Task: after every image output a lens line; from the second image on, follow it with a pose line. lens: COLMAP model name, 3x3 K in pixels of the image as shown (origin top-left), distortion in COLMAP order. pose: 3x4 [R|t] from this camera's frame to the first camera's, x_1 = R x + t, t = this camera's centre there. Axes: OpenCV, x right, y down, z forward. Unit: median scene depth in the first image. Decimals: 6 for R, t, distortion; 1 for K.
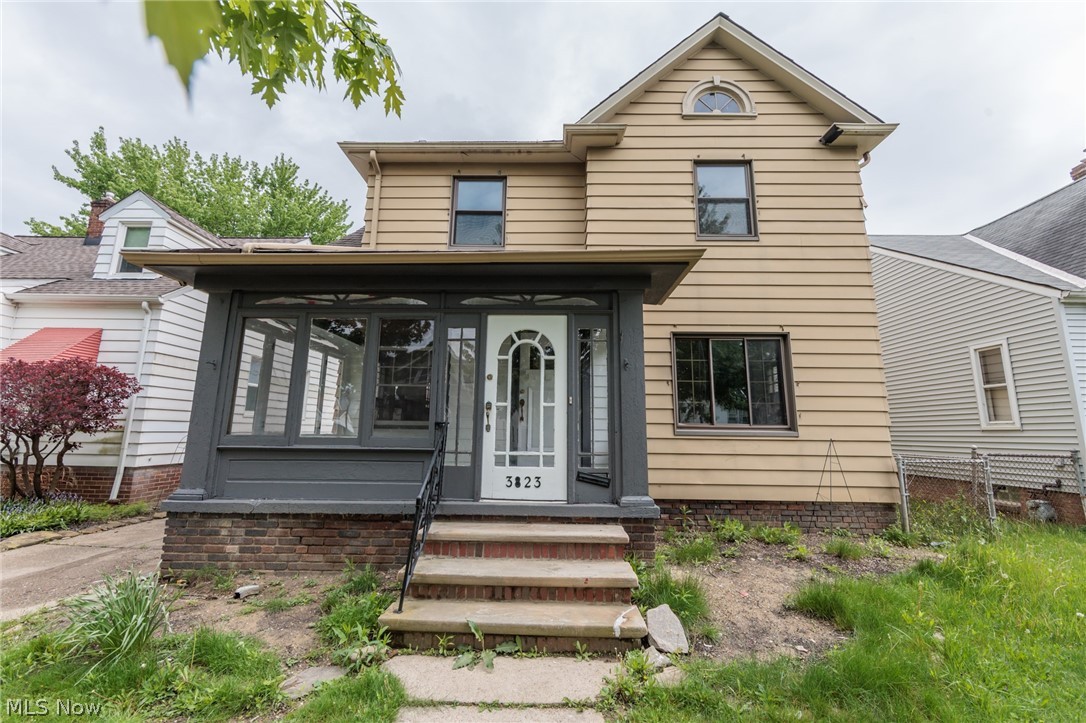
lens RADIAL K [[422.3, 0, 545.0], [0, 422.3, 359.7], [0, 0, 1]] dist [-0.002360, -0.000446]
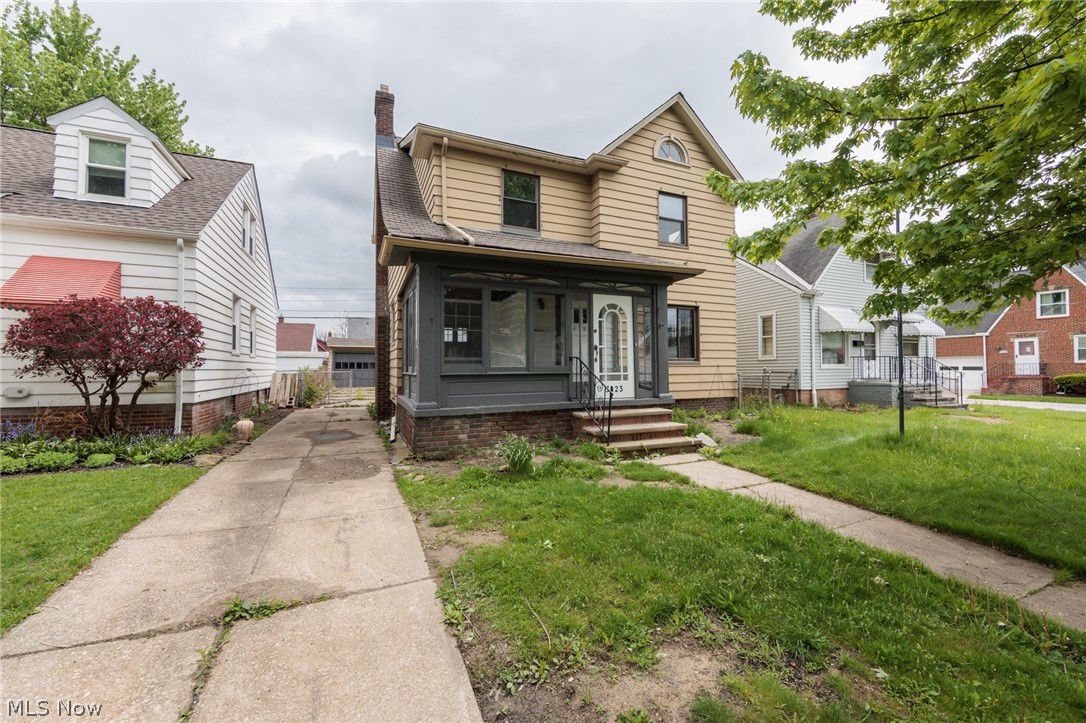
lens RADIAL K [[422.3, 0, 545.0], [0, 422.3, 359.7], [0, 0, 1]] dist [-0.002360, -0.000446]
pose [[0.906663, -0.009062, 0.421758, -0.832672], [-0.053703, 0.989156, 0.136700, -0.053734], [-0.418424, -0.146591, 0.896344, -0.379394]]
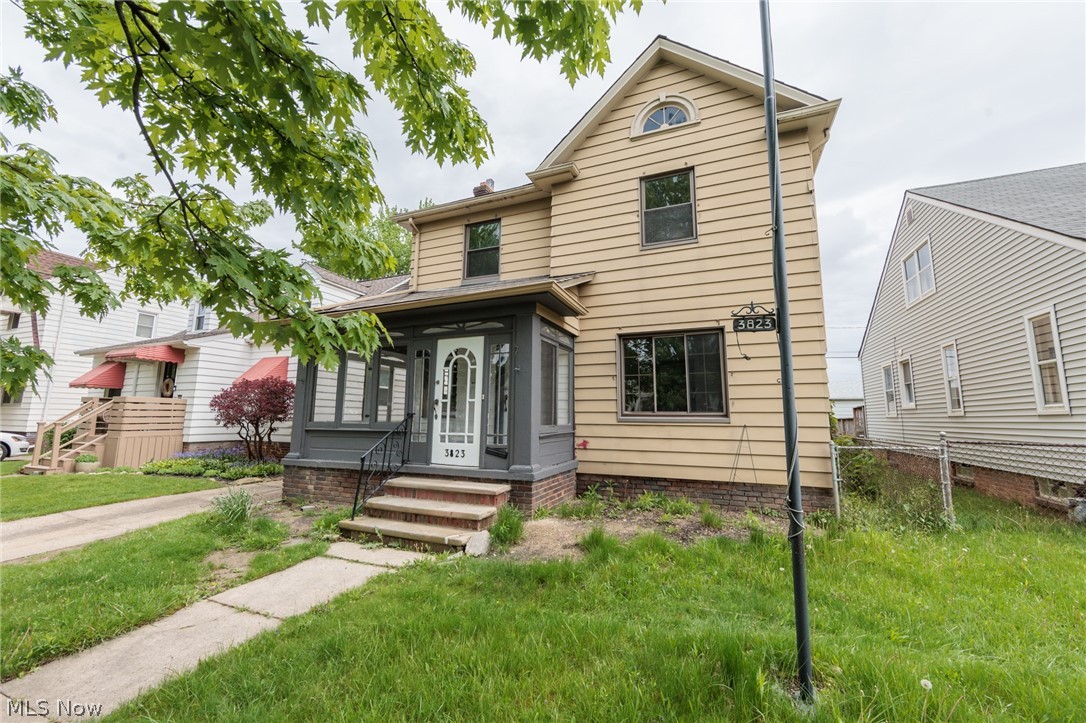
lens RADIAL K [[422.3, 0, 545.0], [0, 422.3, 359.7], [0, 0, 1]] dist [-0.002360, -0.000446]
pose [[0.929471, -0.056466, -0.364549, 0.602207], [0.065855, 0.997740, 0.013366, -0.026010], [0.362970, -0.036431, 0.931088, -0.183873]]
